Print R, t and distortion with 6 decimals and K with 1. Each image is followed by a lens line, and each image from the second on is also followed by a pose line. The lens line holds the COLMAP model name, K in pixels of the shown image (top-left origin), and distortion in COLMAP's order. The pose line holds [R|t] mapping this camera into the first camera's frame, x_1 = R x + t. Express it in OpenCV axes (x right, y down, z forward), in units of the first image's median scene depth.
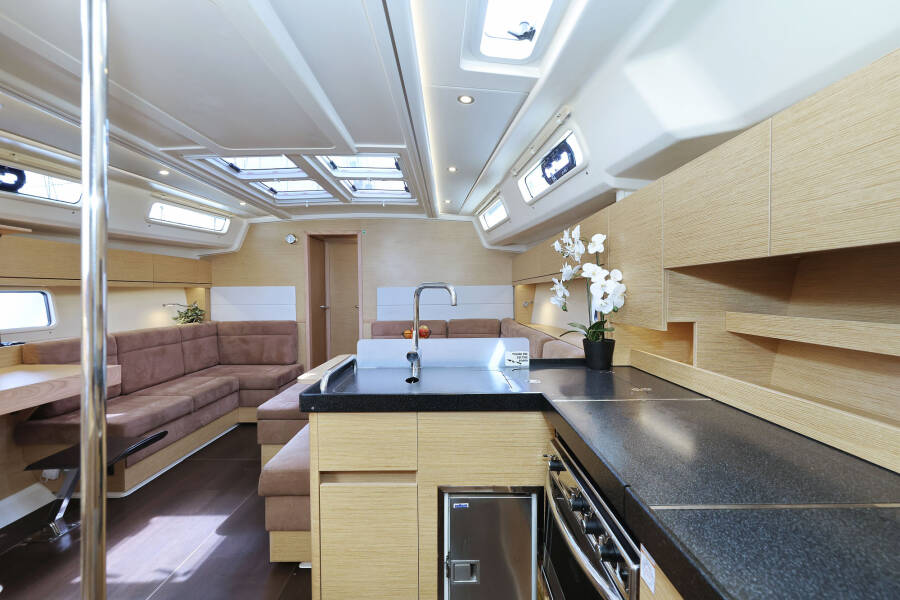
lens RADIAL K [[379.9, 0, 438.1], [0, 379.9, 301.0], [0, 0, 1]] dist [0.008019, 0.001460]
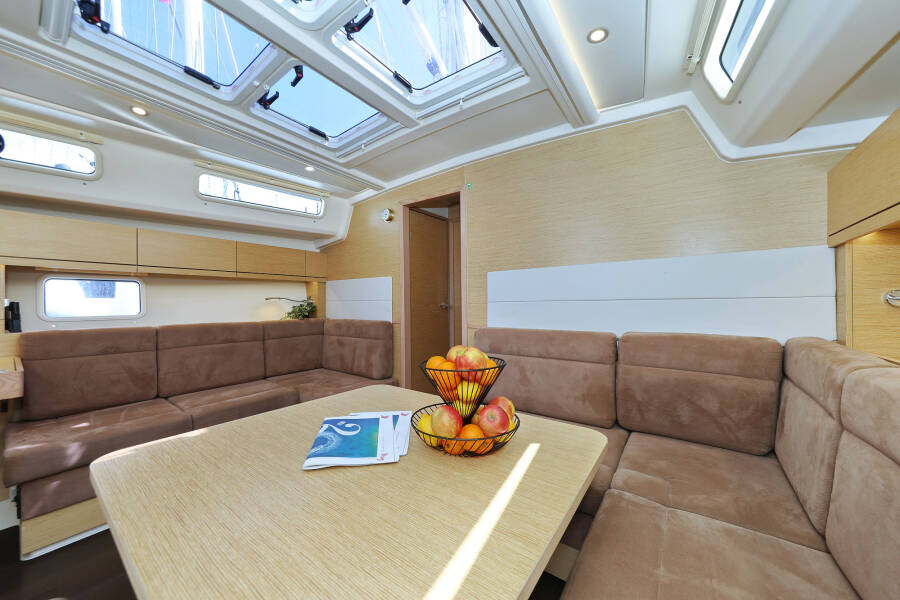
lens RADIAL K [[329.2, 0, 432.8], [0, 329.2, 295.3], [0, 0, 1]] dist [0.000342, -0.000050]
pose [[0.808819, -0.006423, -0.588023, 0.081394], [-0.015759, 0.999344, -0.032592, 0.022012], [0.587847, 0.035628, 0.808187, 0.567652]]
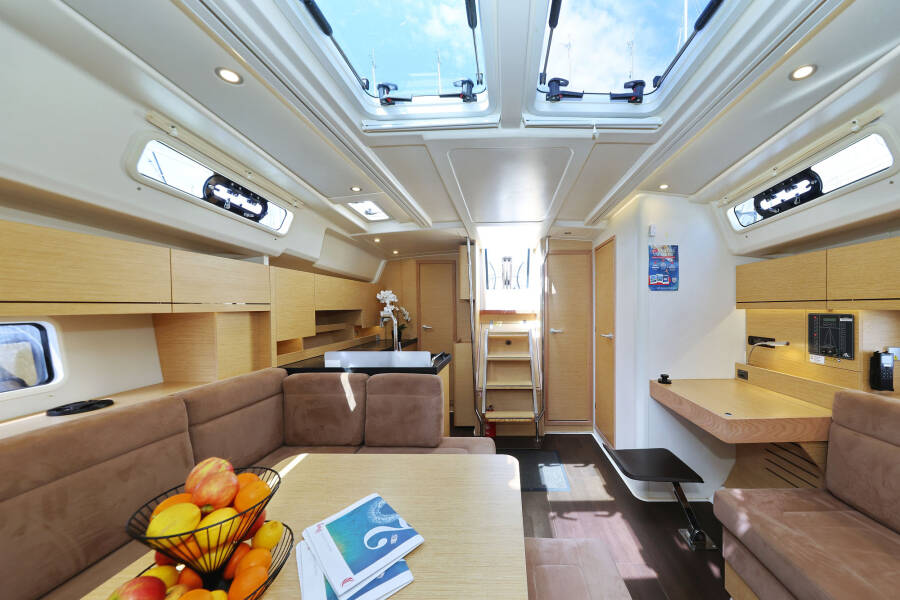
lens RADIAL K [[314.7, 0, 501.8], [0, 314.7, 307.5], [0, 0, 1]] dist [-0.005012, 0.000082]
pose [[-0.999873, 0.012737, 0.009529, -0.209643], [0.012905, 0.999758, 0.017791, -0.035744], [-0.009300, 0.017911, -0.999796, 0.944117]]
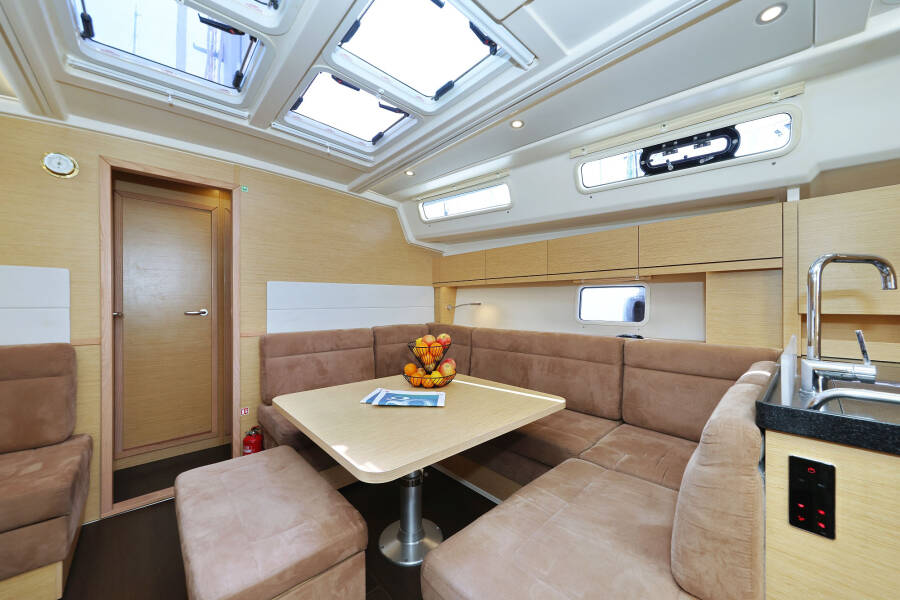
lens RADIAL K [[329.2, 0, 448.5], [0, 329.2, 303.6], [0, 0, 1]] dist [0.000342, -0.000050]
pose [[0.717671, 0.007809, 0.696339, -0.351567], [0.009470, 0.999735, -0.020971, 0.017479], [-0.696318, 0.021644, 0.717407, 0.425792]]
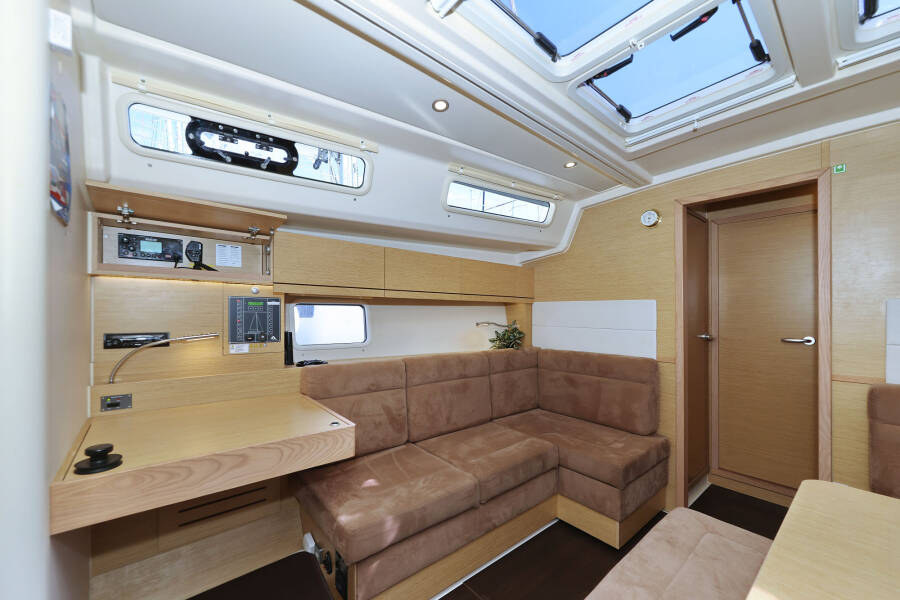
lens RADIAL K [[348.6, 0, 445.6], [0, 348.6, 311.7], [0, 0, 1]] dist [0.000895, 0.000759]
pose [[0.661196, 0.009609, -0.750152, -0.206467], [-0.033811, 0.999284, -0.017001, 0.000057], [0.749451, 0.036604, 0.661047, 0.448199]]
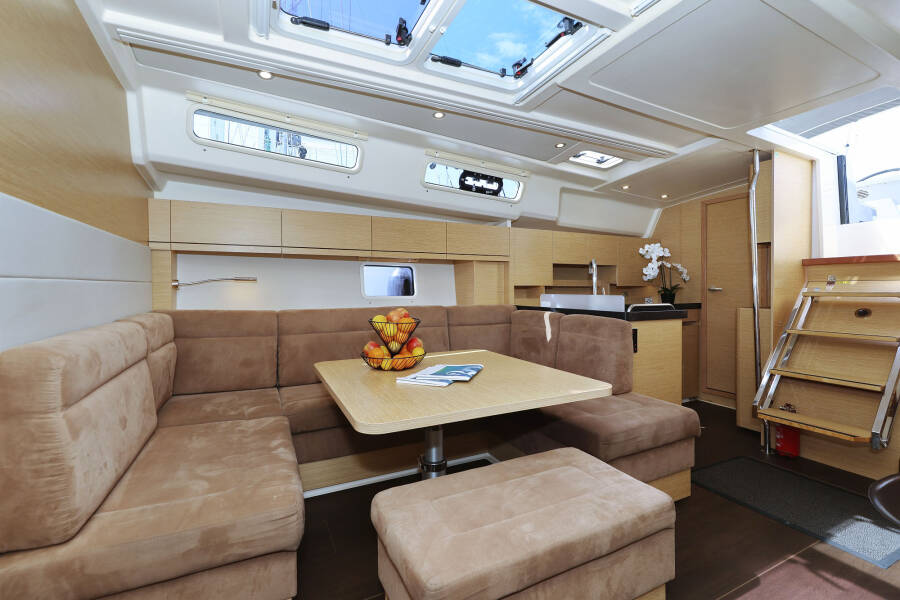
lens RADIAL K [[379.9, 0, 447.2], [0, 379.9, 294.2], [0, 0, 1]] dist [0.008019, 0.001460]
pose [[-0.455021, 0.000150, 0.890481, -0.492327], [0.027311, 0.999532, 0.013787, 0.029250], [-0.890062, 0.030593, -0.454812, 0.927227]]
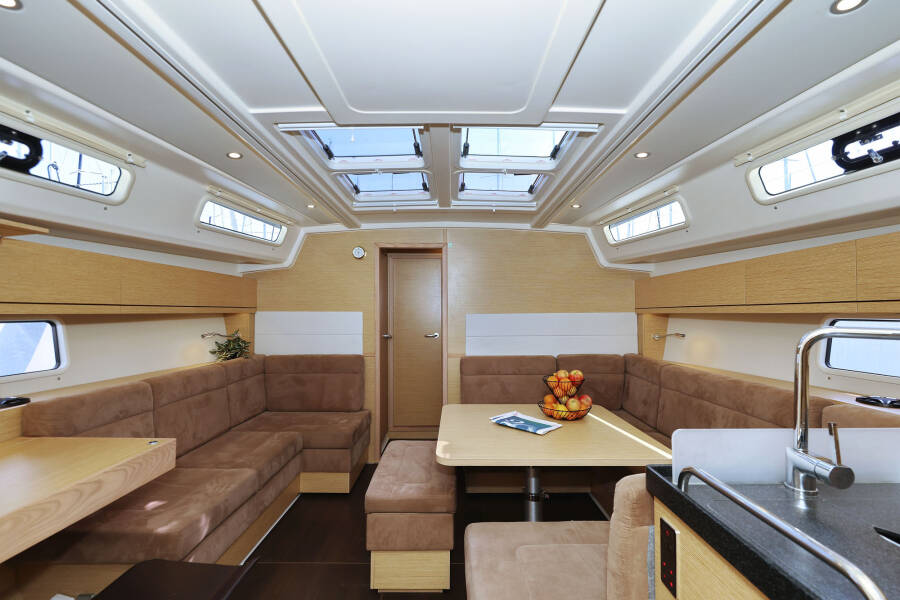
lens RADIAL K [[389.1, 0, 449.1], [0, 389.1, 306.6], [0, 0, 1]] dist [0.003856, 0.001253]
pose [[0.999668, 0.008135, 0.024451, -0.233204], [-0.007121, 0.999122, -0.041289, -0.018504], [-0.024765, 0.041101, 0.998848, 0.193590]]
